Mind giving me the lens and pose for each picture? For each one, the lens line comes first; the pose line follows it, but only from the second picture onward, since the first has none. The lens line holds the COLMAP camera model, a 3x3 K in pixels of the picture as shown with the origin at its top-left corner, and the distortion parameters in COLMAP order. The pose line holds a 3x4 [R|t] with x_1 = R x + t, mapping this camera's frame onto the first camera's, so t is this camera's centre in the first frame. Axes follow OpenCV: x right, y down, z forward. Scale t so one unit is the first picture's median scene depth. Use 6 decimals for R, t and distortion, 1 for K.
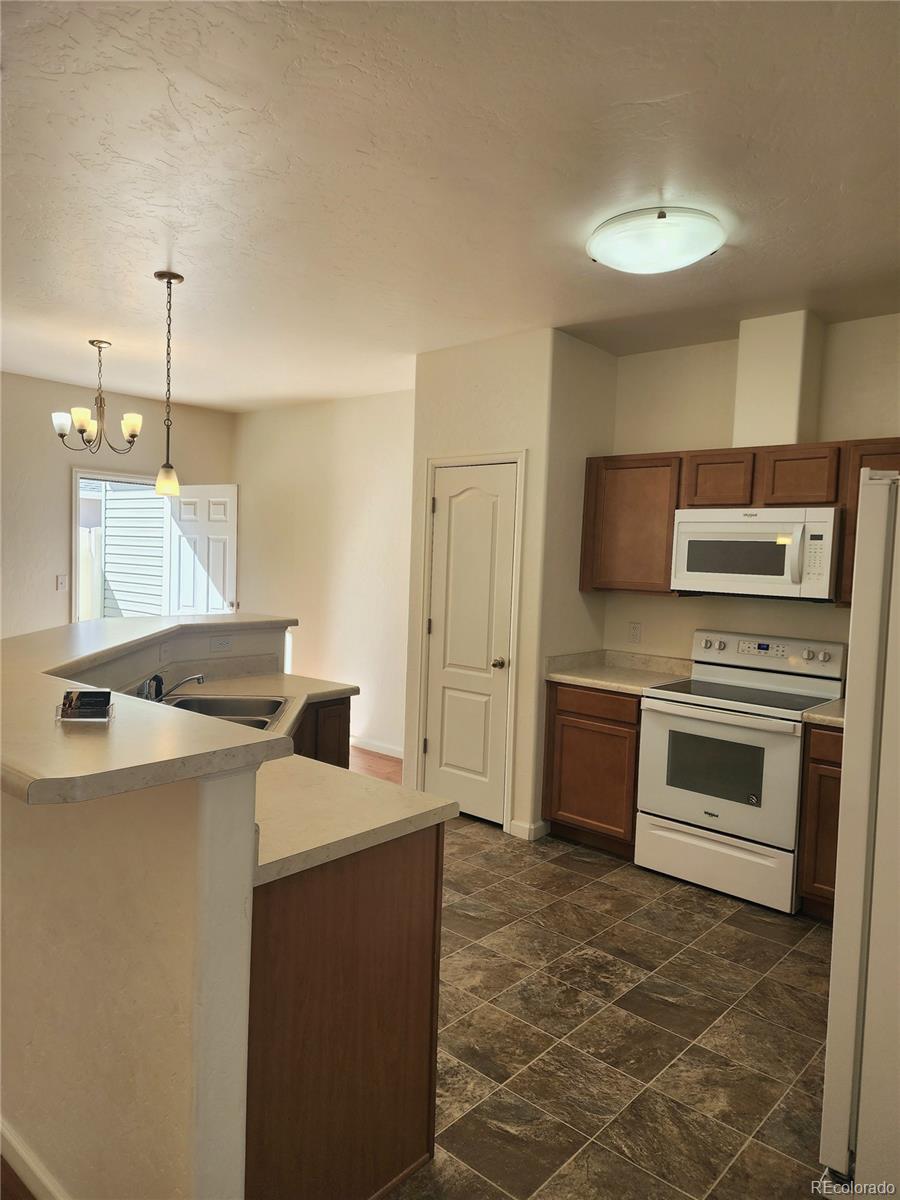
lens RADIAL K [[815.7, 0, 443.3], [0, 815.7, 602.9], [0, 0, 1]] dist [0.077356, -0.050413]
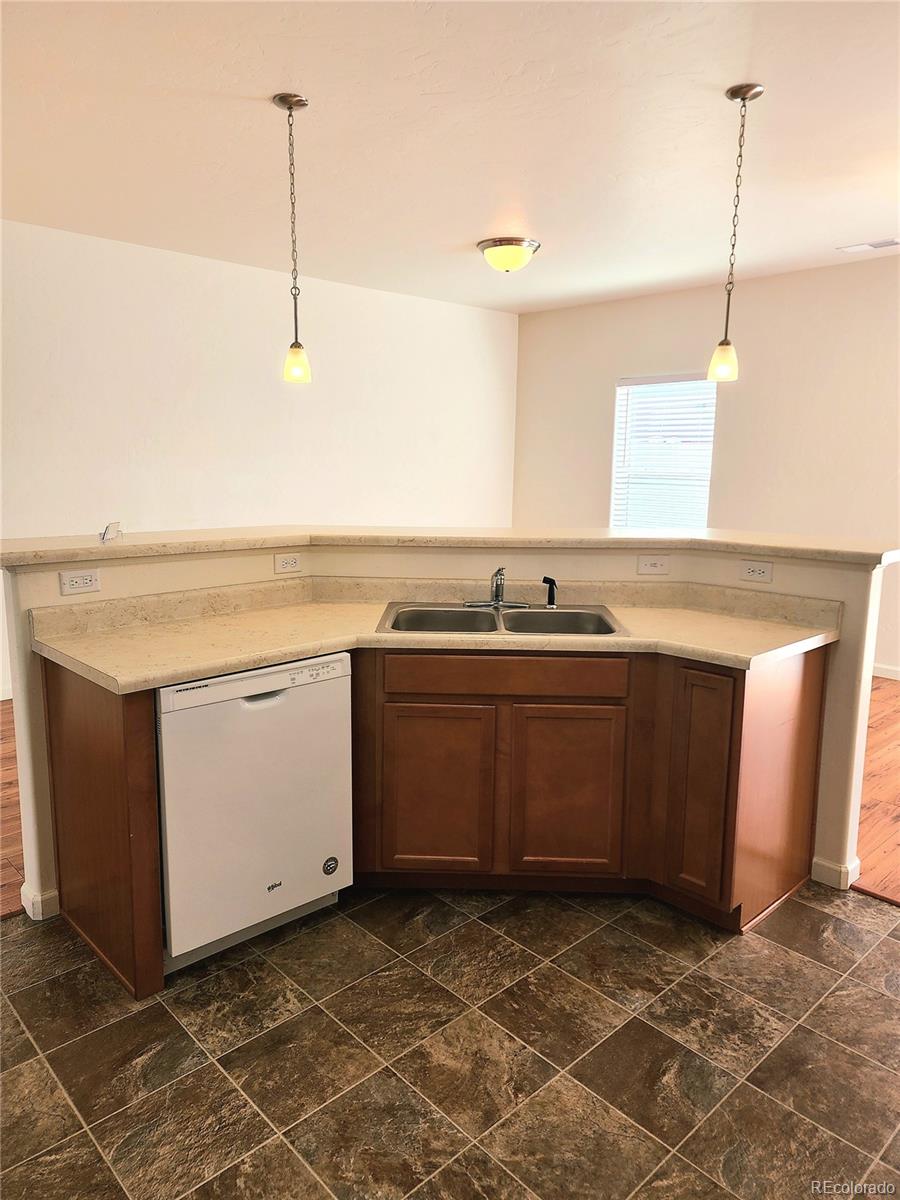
lens RADIAL K [[815.7, 0, 443.3], [0, 815.7, 602.9], [0, 0, 1]] dist [0.077356, -0.050413]
pose [[-0.094019, 0.144764, -0.984989, 0.790179], [-0.068881, 0.986055, 0.151495, -0.027328], [0.993185, 0.082091, -0.082737, 1.217149]]
